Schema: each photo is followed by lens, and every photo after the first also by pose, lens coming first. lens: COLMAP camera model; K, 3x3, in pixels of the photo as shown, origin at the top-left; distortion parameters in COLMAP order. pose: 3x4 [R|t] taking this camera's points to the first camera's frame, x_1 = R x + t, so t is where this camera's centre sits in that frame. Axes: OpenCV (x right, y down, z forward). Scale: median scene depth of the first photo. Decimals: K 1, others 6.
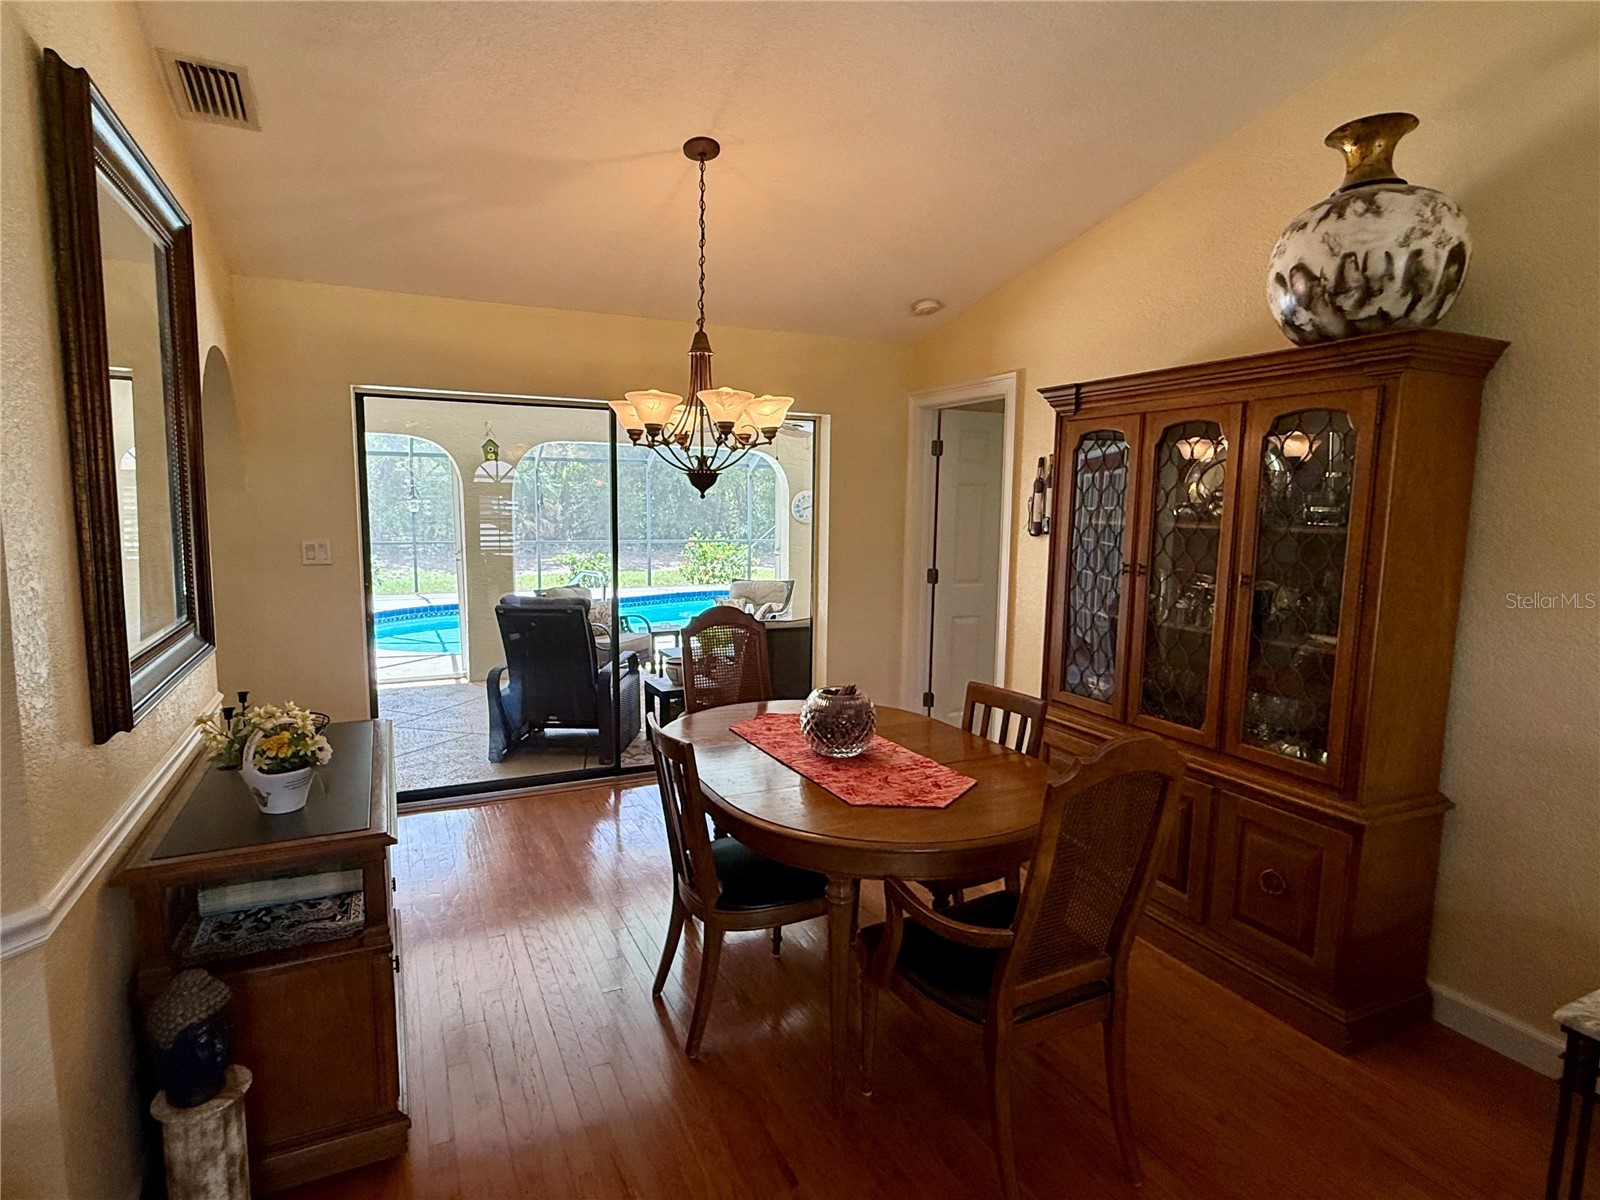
lens RADIAL K [[846.2, 0, 796.0], [0, 846.2, 604.6], [0, 0, 1]] dist [-0.000208, 0.000416]
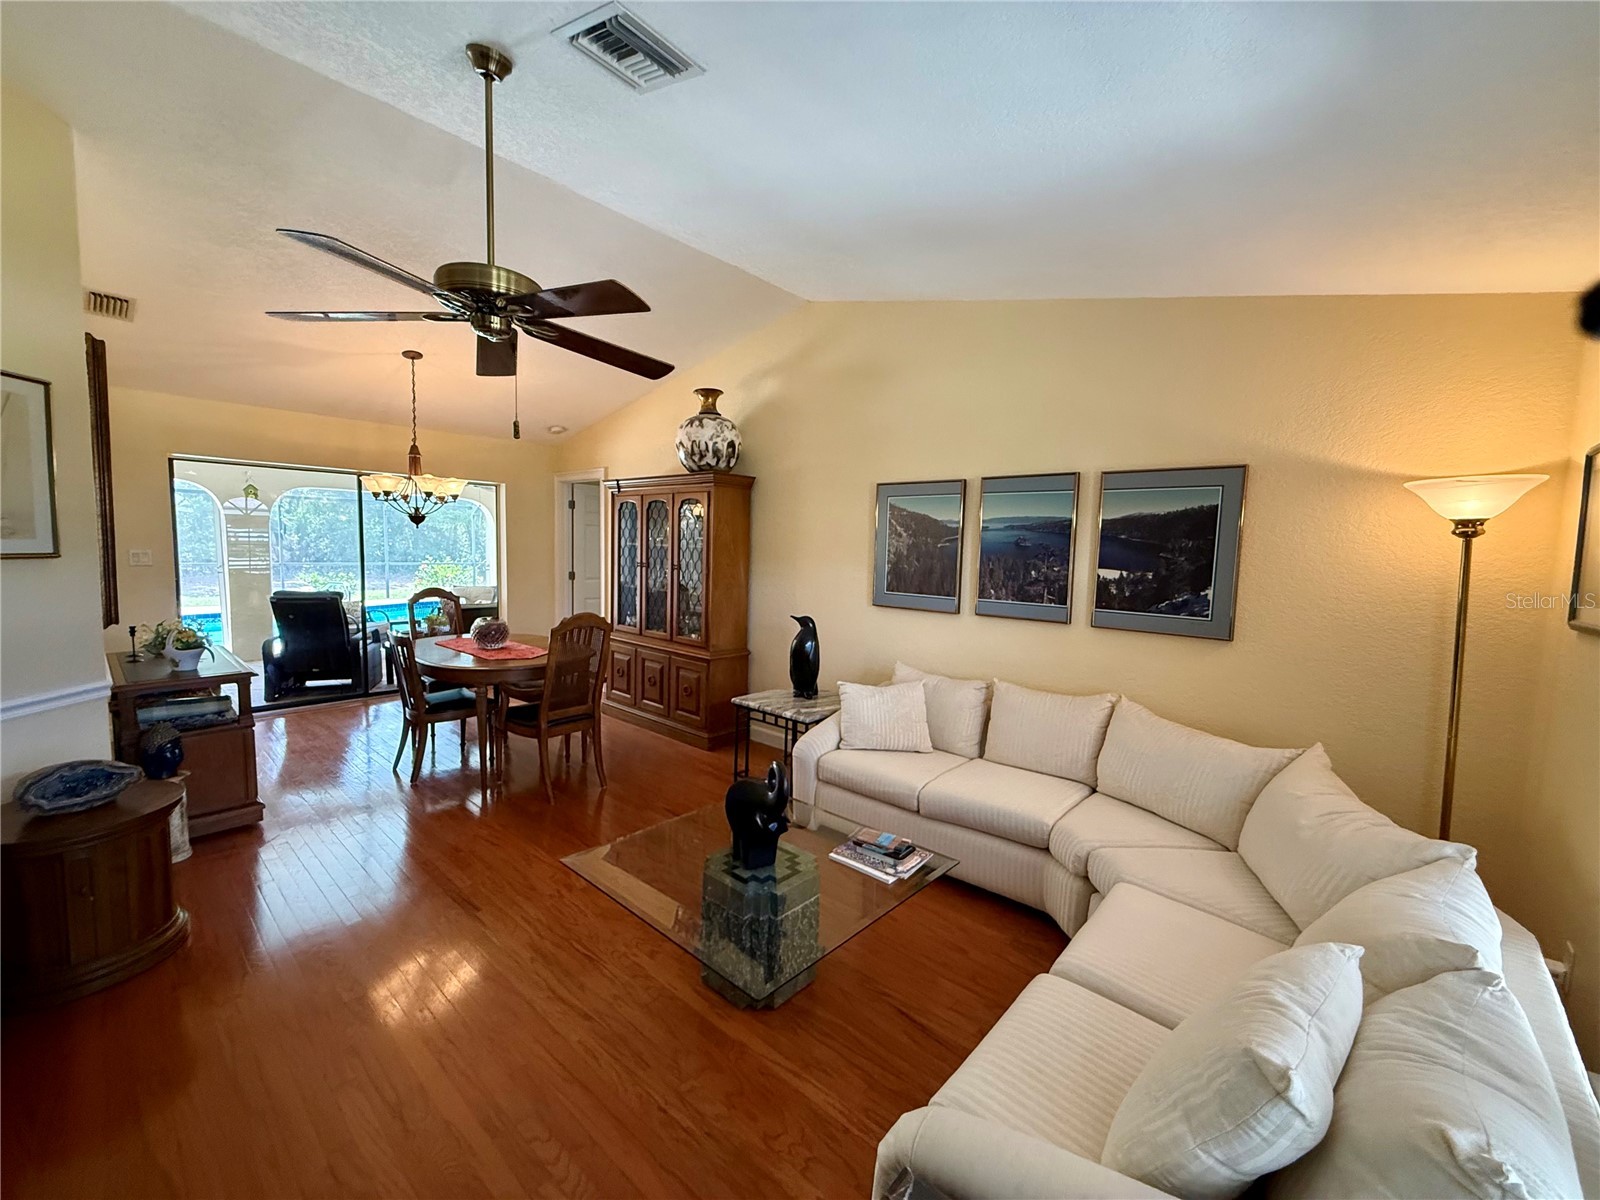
lens RADIAL K [[640.2, 0, 795.7], [0, 640.2, 603.2], [0, 0, 1]] dist [-0.001319, 0.000301]
pose [[0.922537, -0.022409, 0.385259, 0.142544], [0.030543, 0.999421, -0.015006, 0.111487], [-0.384699, 0.025610, 0.922687, -0.809679]]
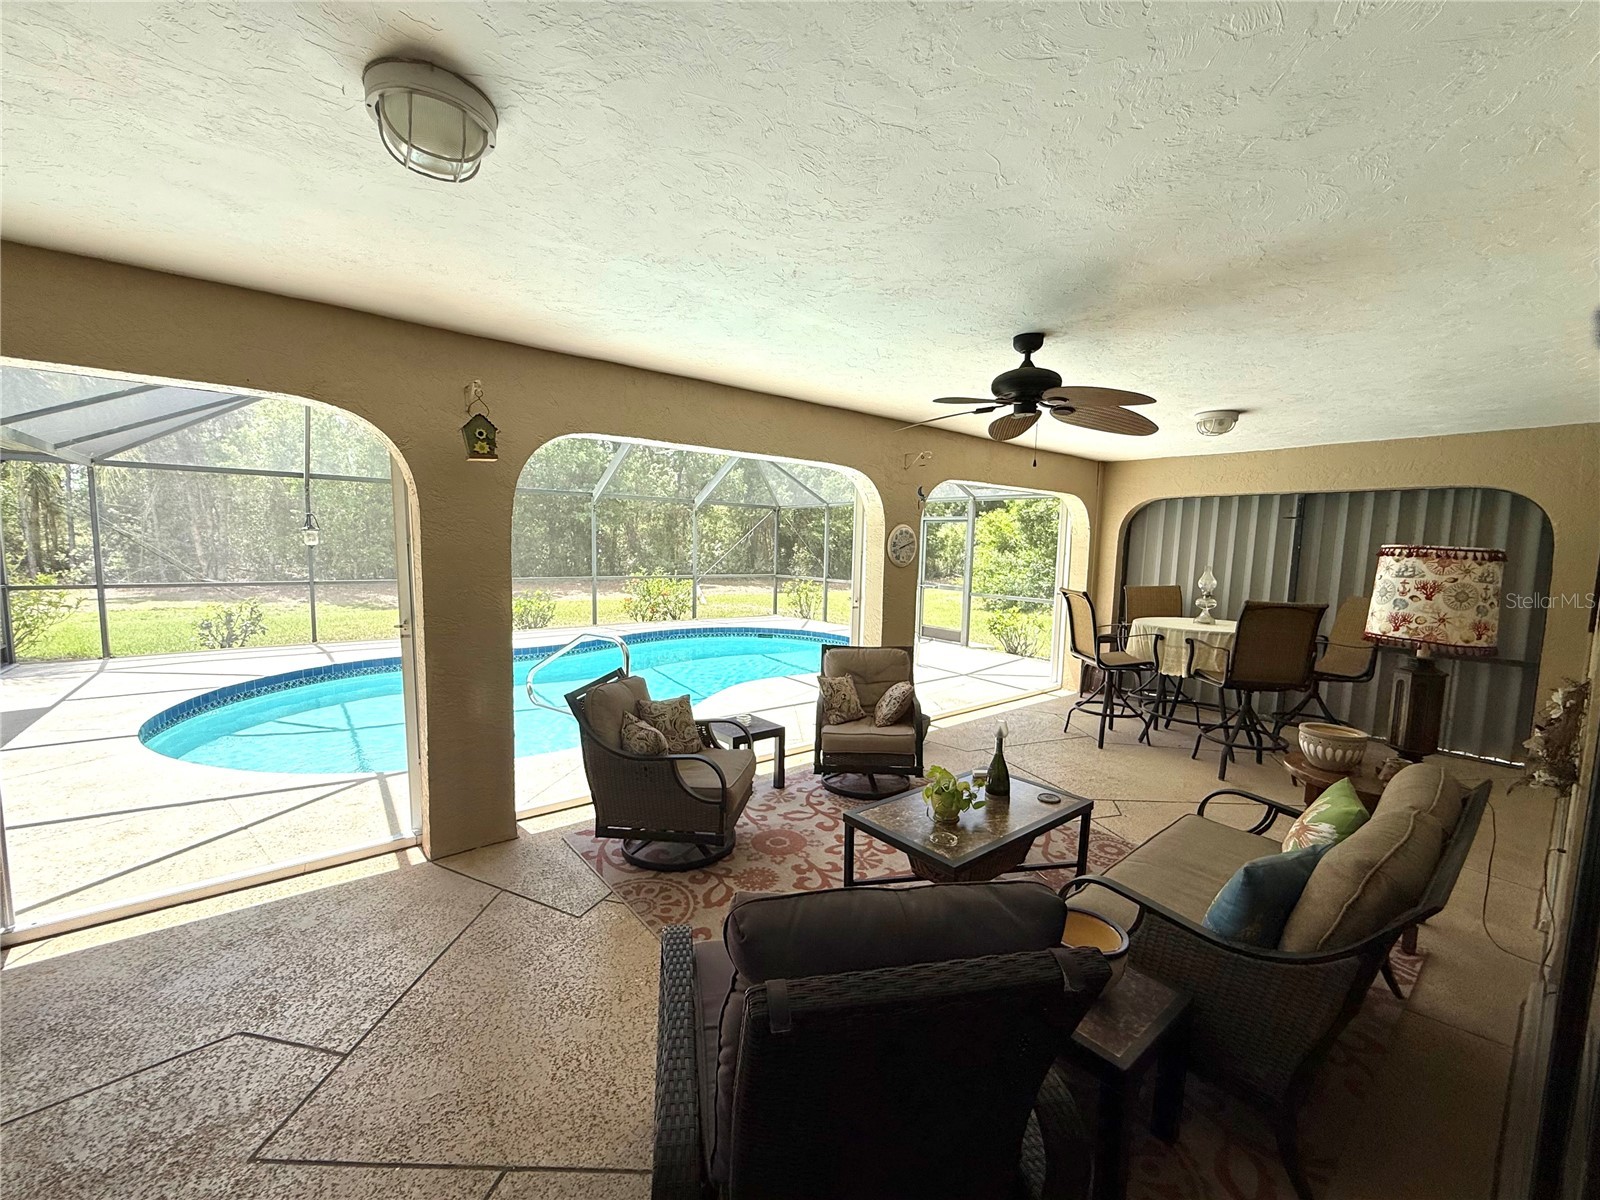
lens RADIAL K [[640.2, 0, 795.7], [0, 640.2, 603.2], [0, 0, 1]] dist [-0.001319, 0.000301]
pose [[0.974790, -0.015001, 0.222618, -0.716553], [0.018203, 0.999758, -0.012337, -0.201580], [-0.222379, 0.016078, 0.974828, 1.596048]]
